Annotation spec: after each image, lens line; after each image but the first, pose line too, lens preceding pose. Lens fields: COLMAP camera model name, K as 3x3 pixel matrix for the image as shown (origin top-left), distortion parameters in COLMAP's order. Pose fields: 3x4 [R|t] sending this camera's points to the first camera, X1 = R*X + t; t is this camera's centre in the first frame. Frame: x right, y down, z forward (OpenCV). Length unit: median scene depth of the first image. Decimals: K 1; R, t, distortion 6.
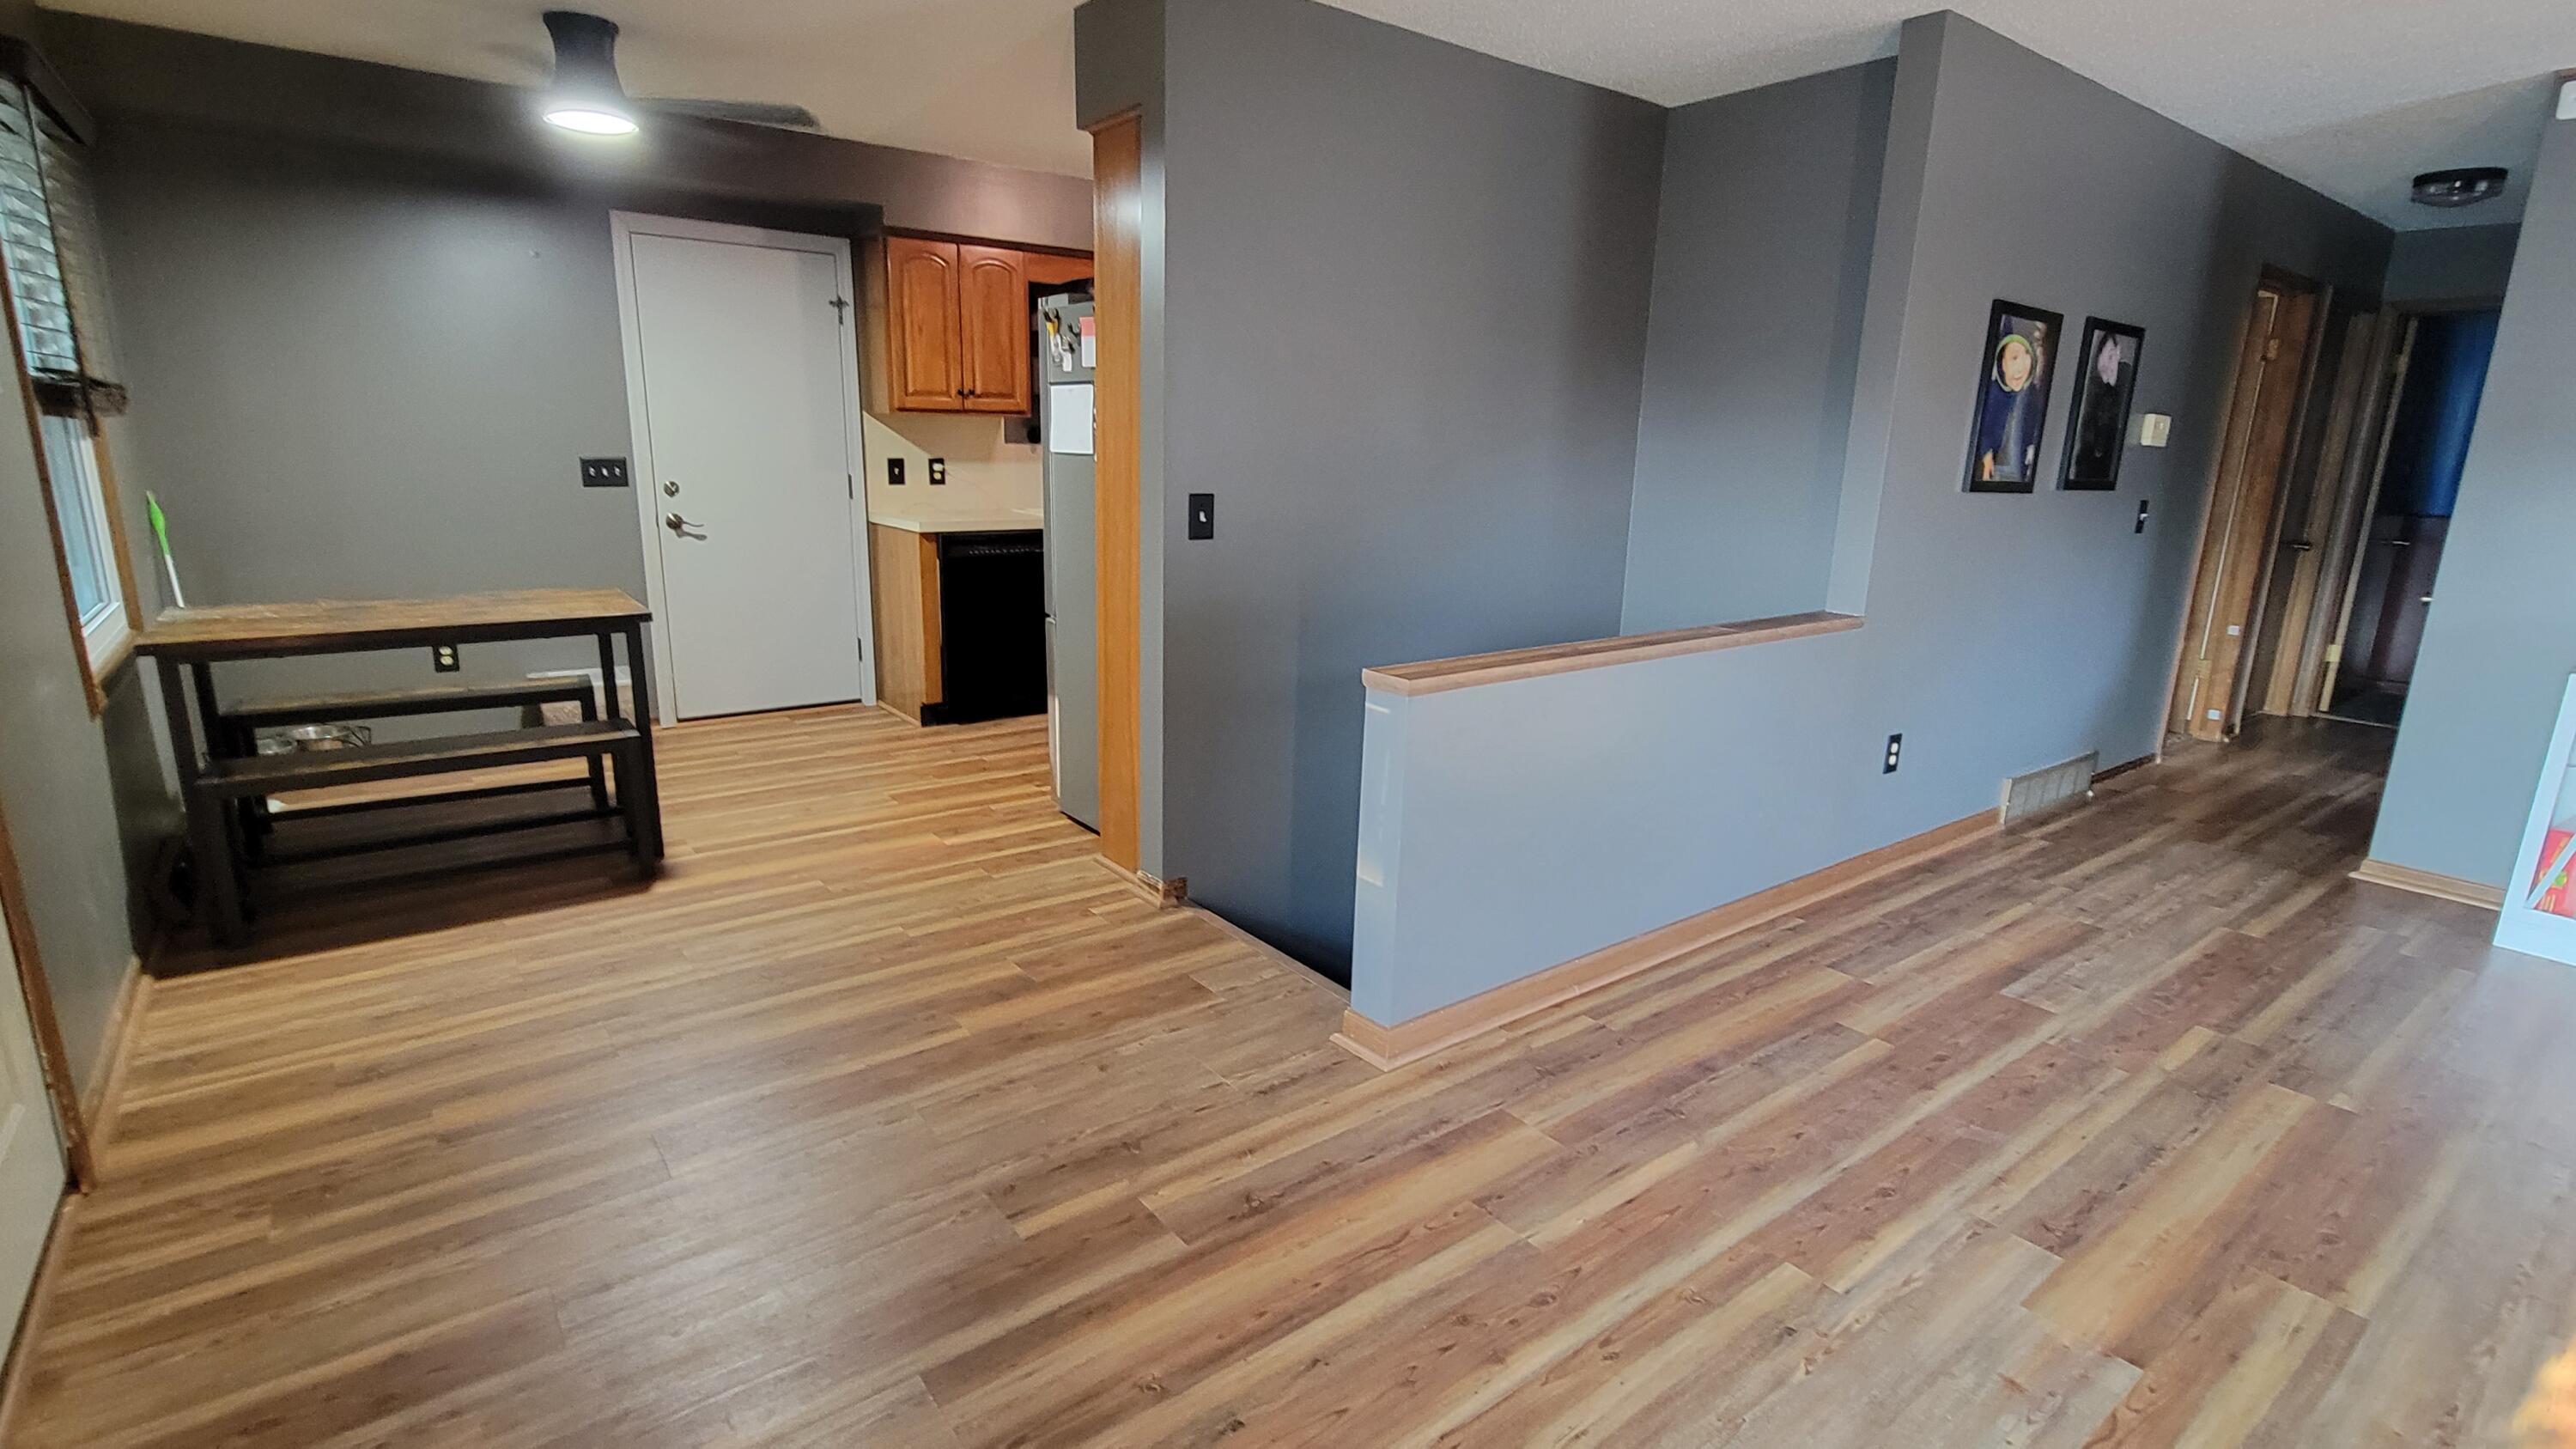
lens RADIAL K [[1215.1, 0, 1292.0], [0, 1215.1, 721.3], [0, 0, 1]] dist [0.002339, -0.000079]
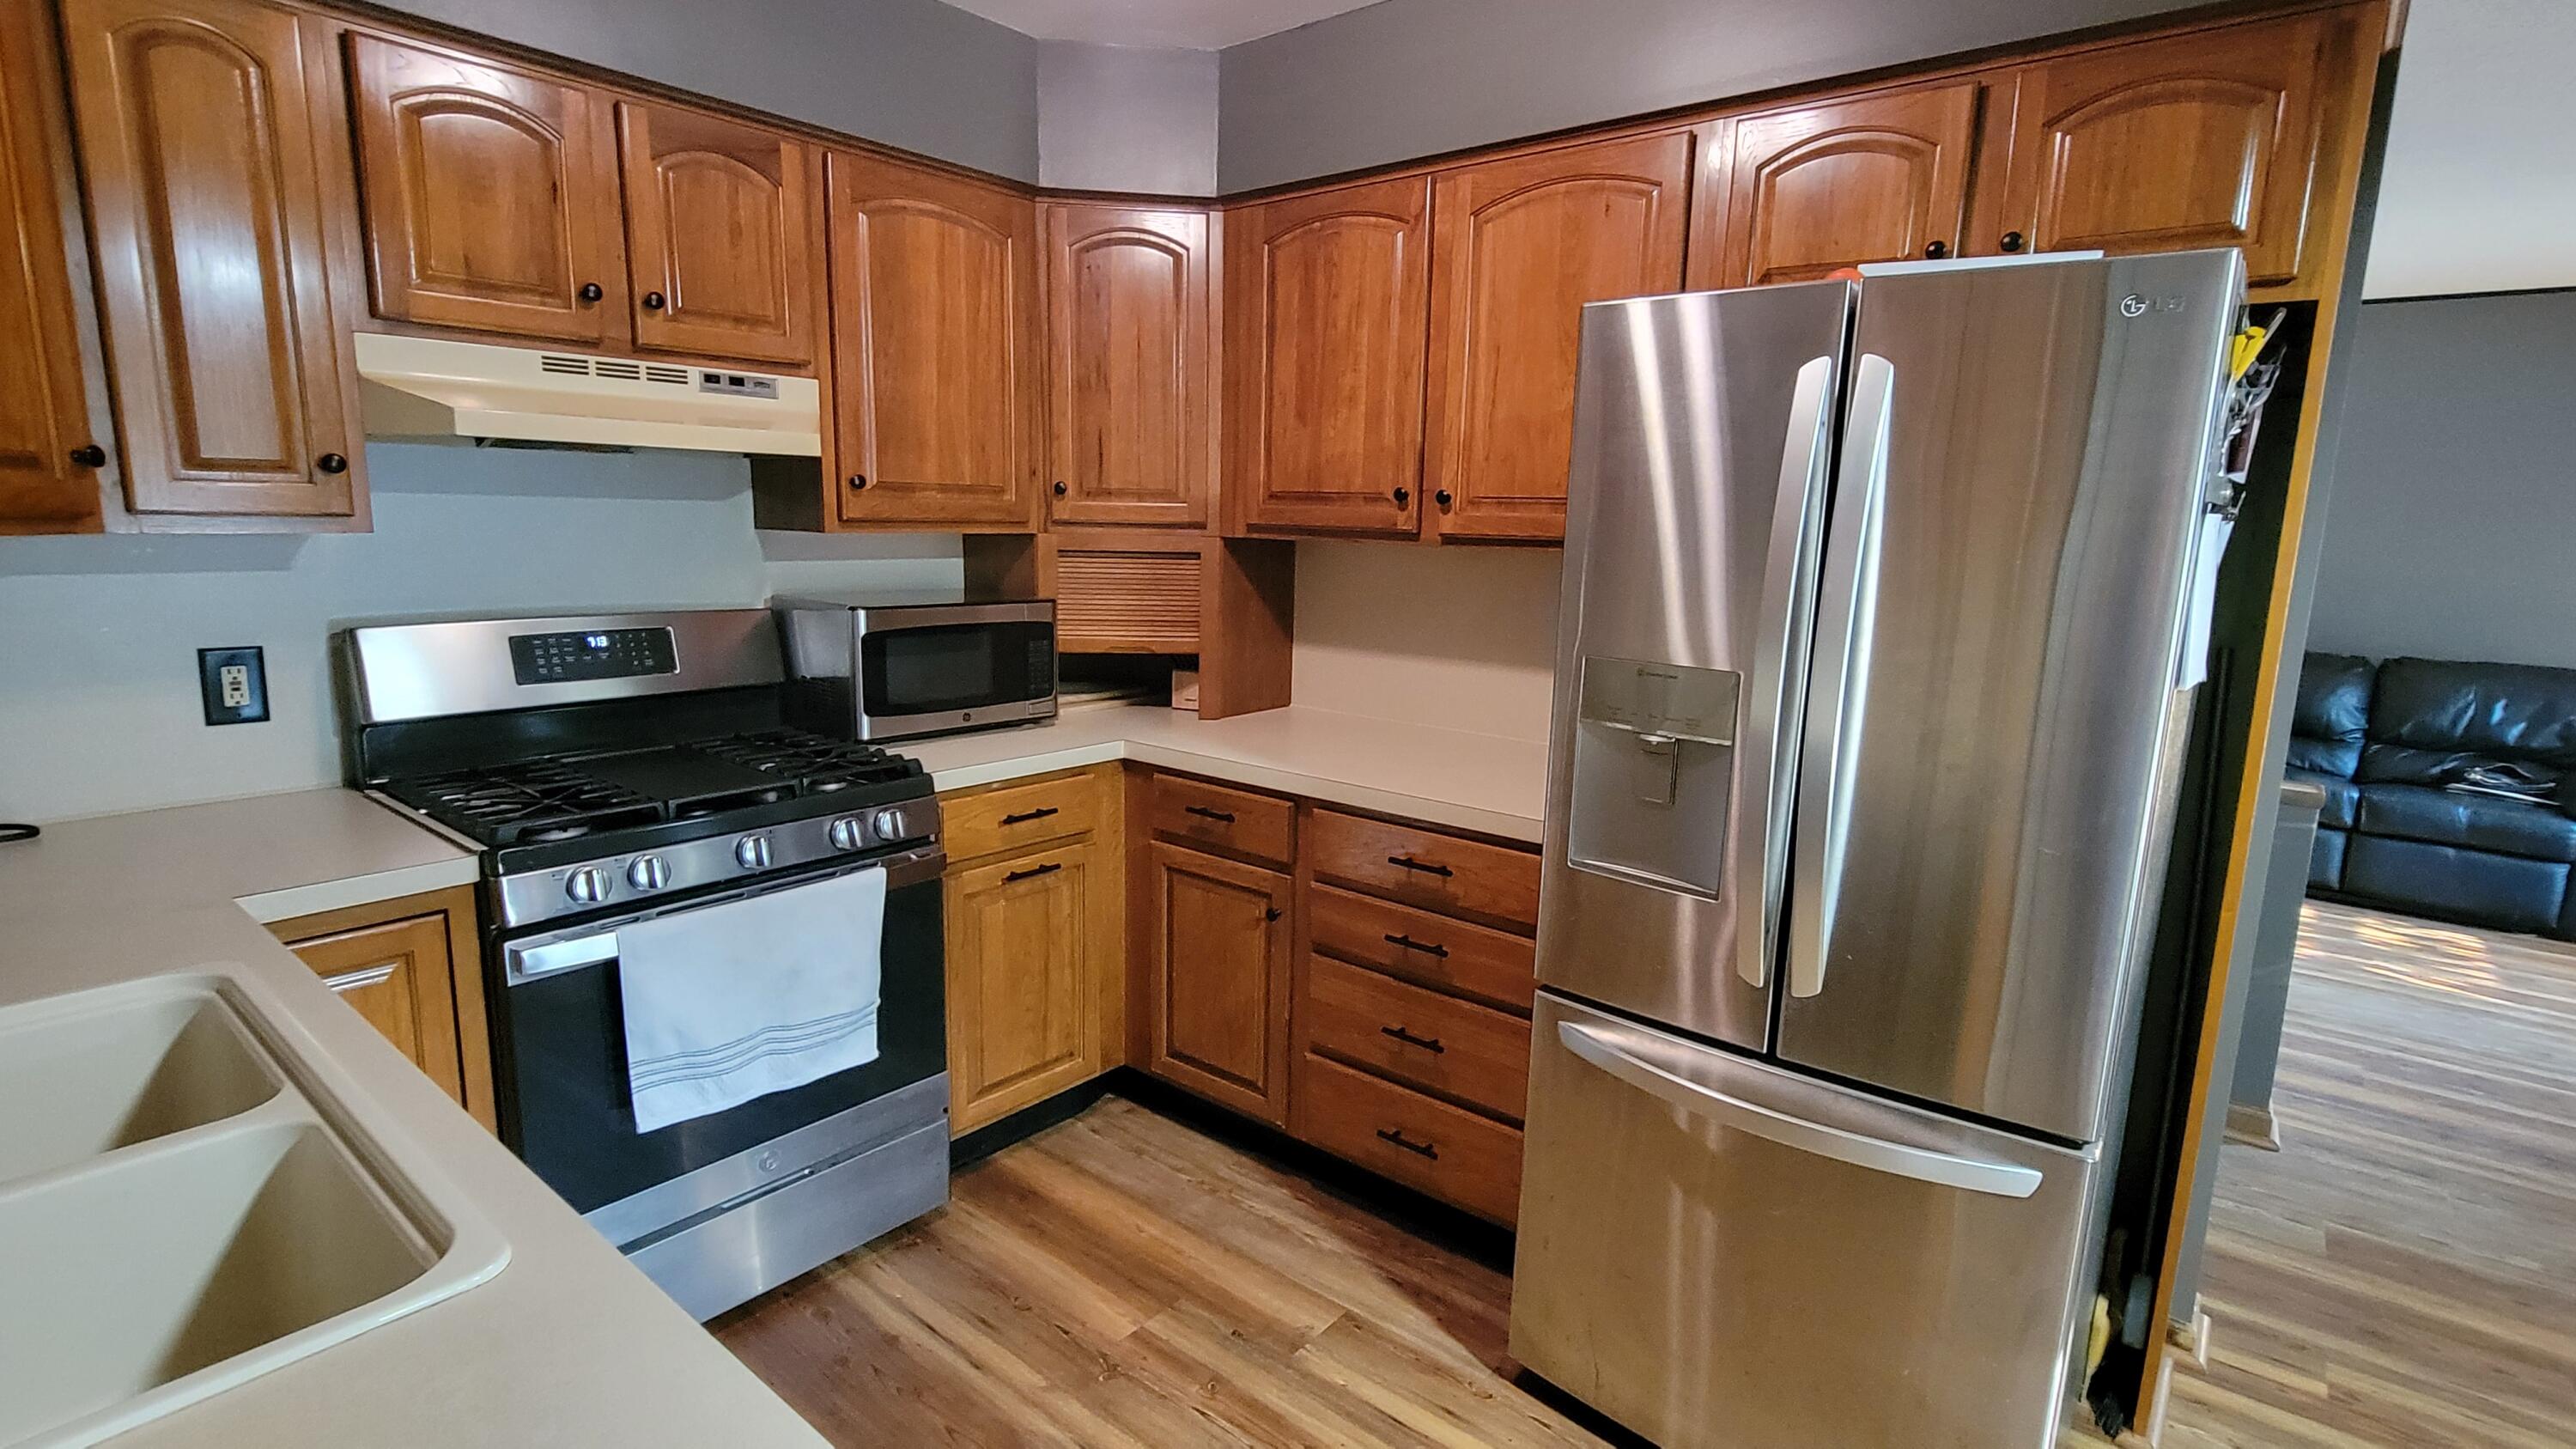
lens RADIAL K [[1215.1, 0, 1294.2], [0, 1215.1, 727.1], [0, 0, 1]] dist [0.002339, -0.000079]
pose [[-0.225360, -0.202422, 0.953015, -0.669844], [0.196898, 0.948532, 0.248030, -0.487496], [-0.954172, 0.243543, -0.173904, 1.818825]]
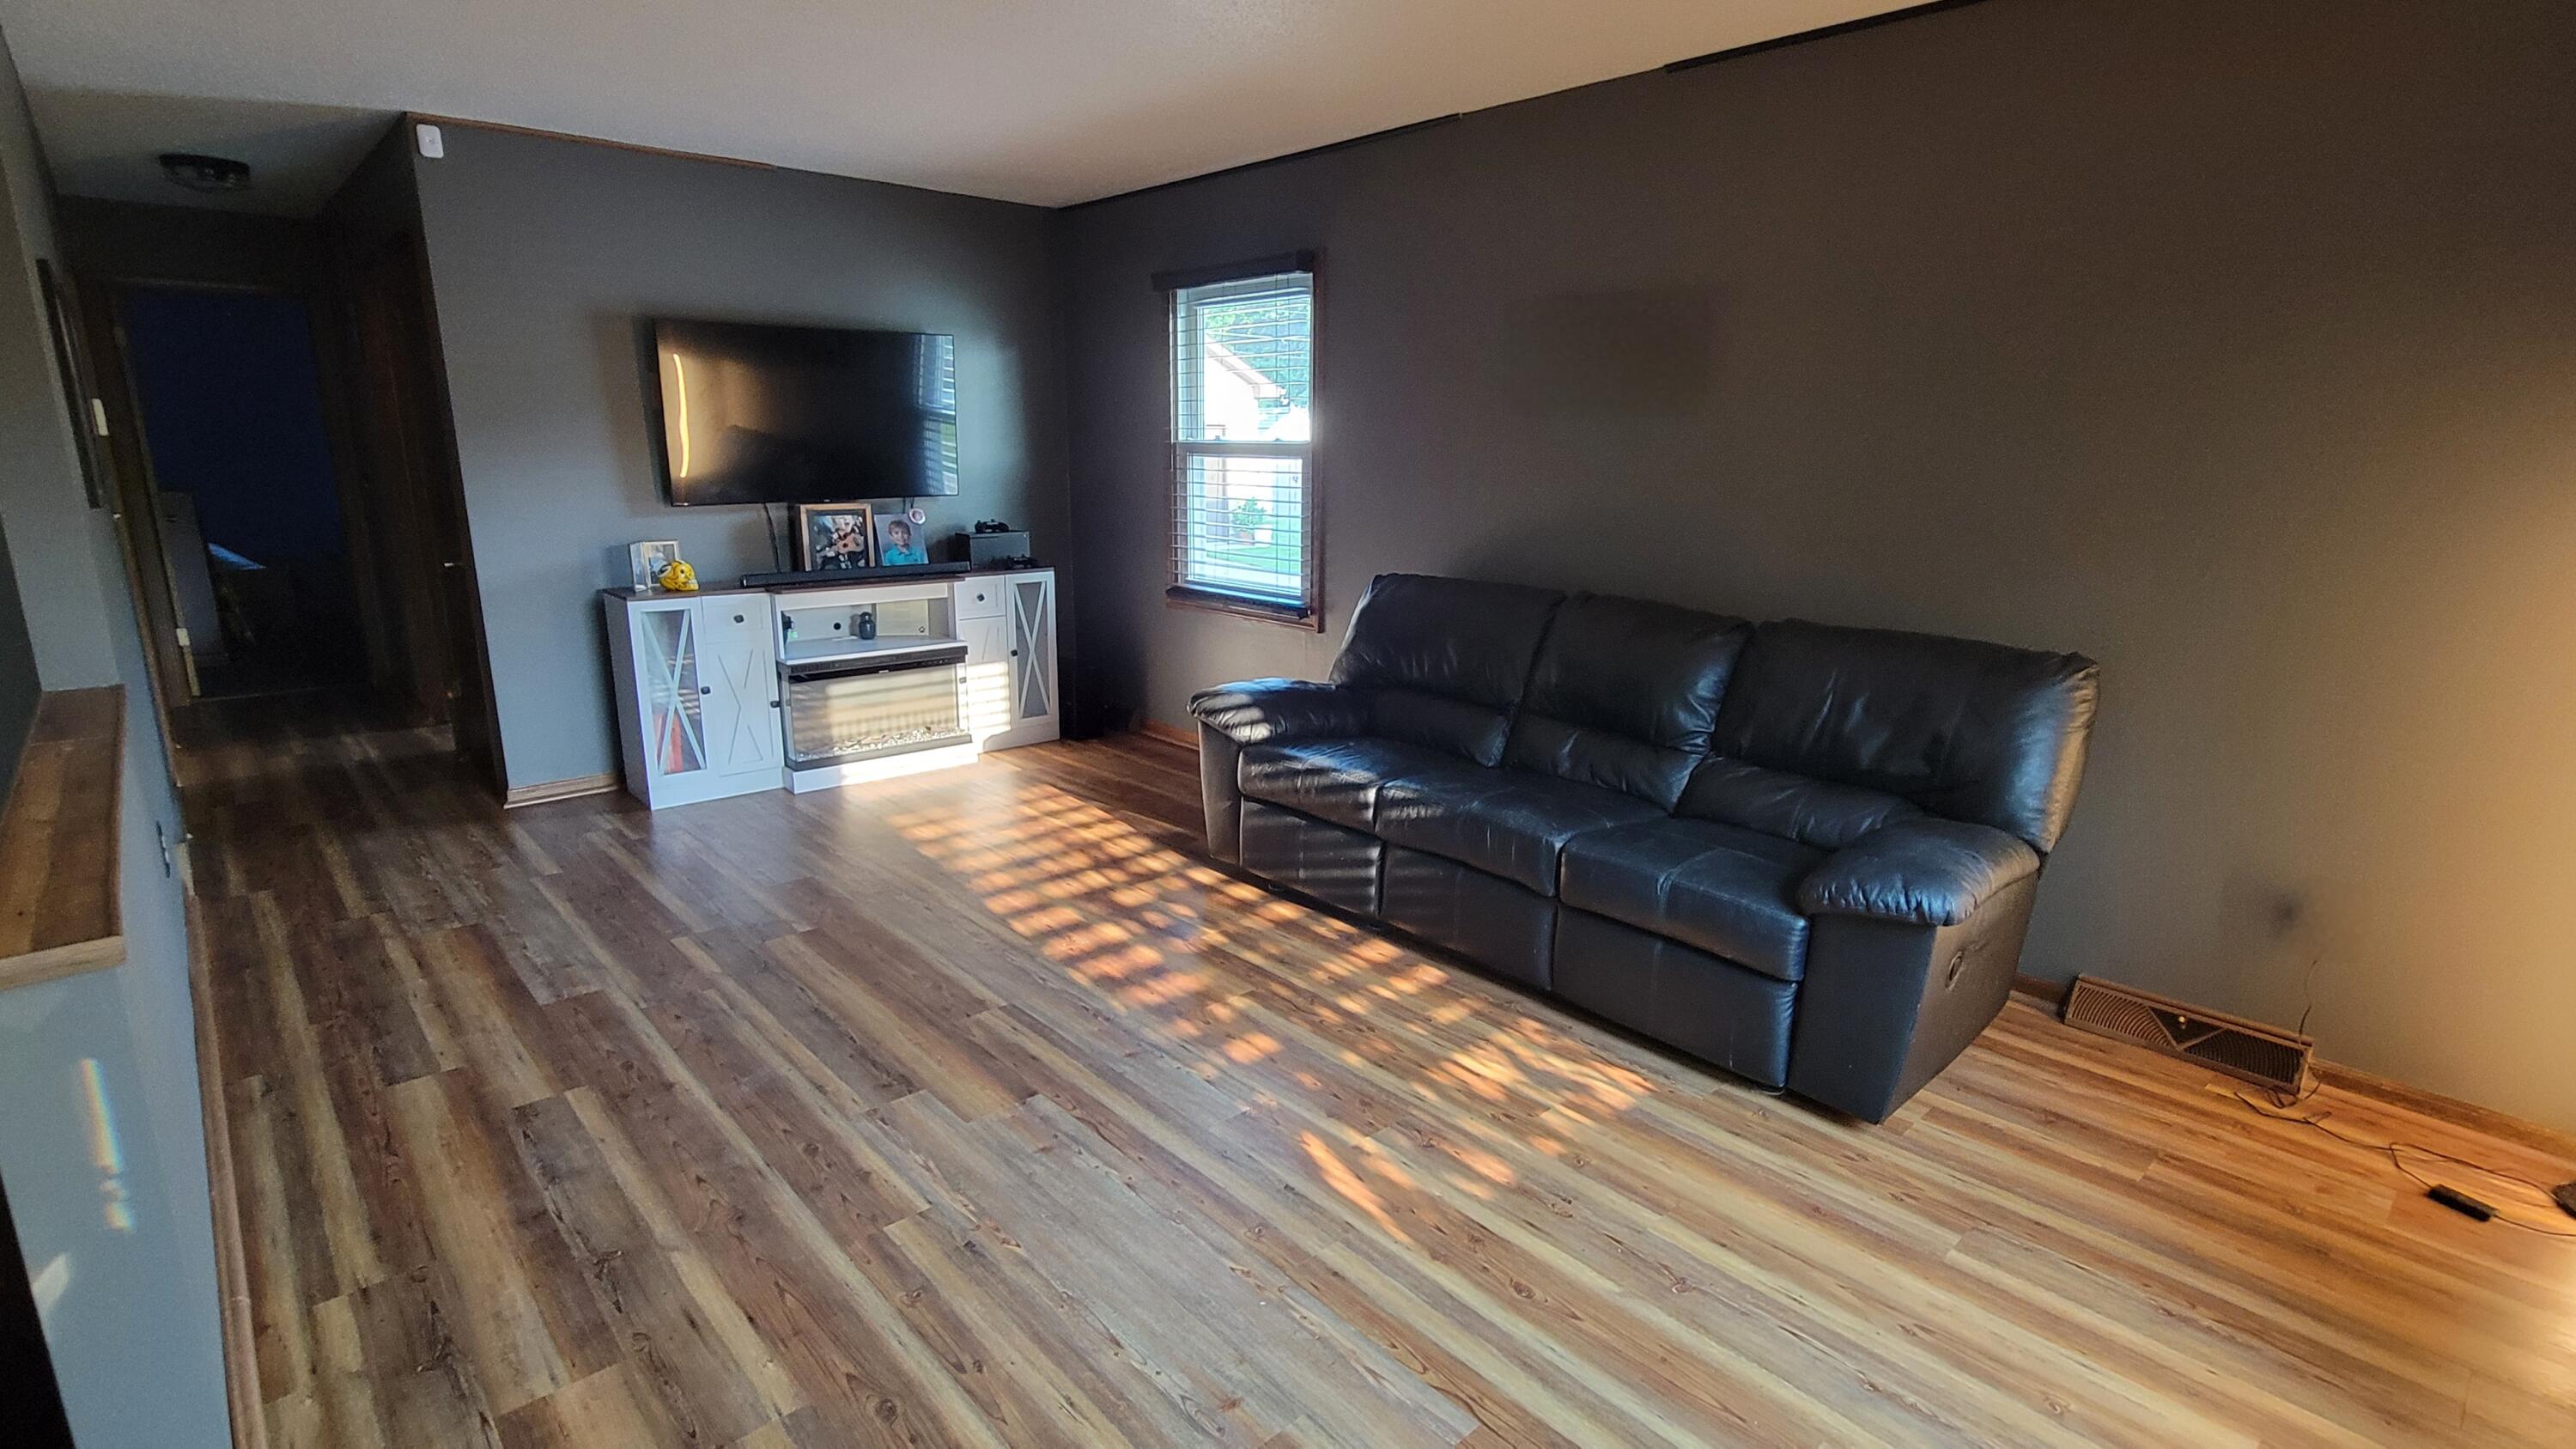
lens RADIAL K [[1215.1, 0, 1290.2], [0, 1215.1, 726.4], [0, 0, 1]] dist [0.002339, -0.000079]
pose [[-0.083359, -0.259499, 0.962139, -0.387983], [0.220811, 0.936689, 0.271766, -0.131972], [-0.971748, 0.235105, -0.020781, 0.403759]]
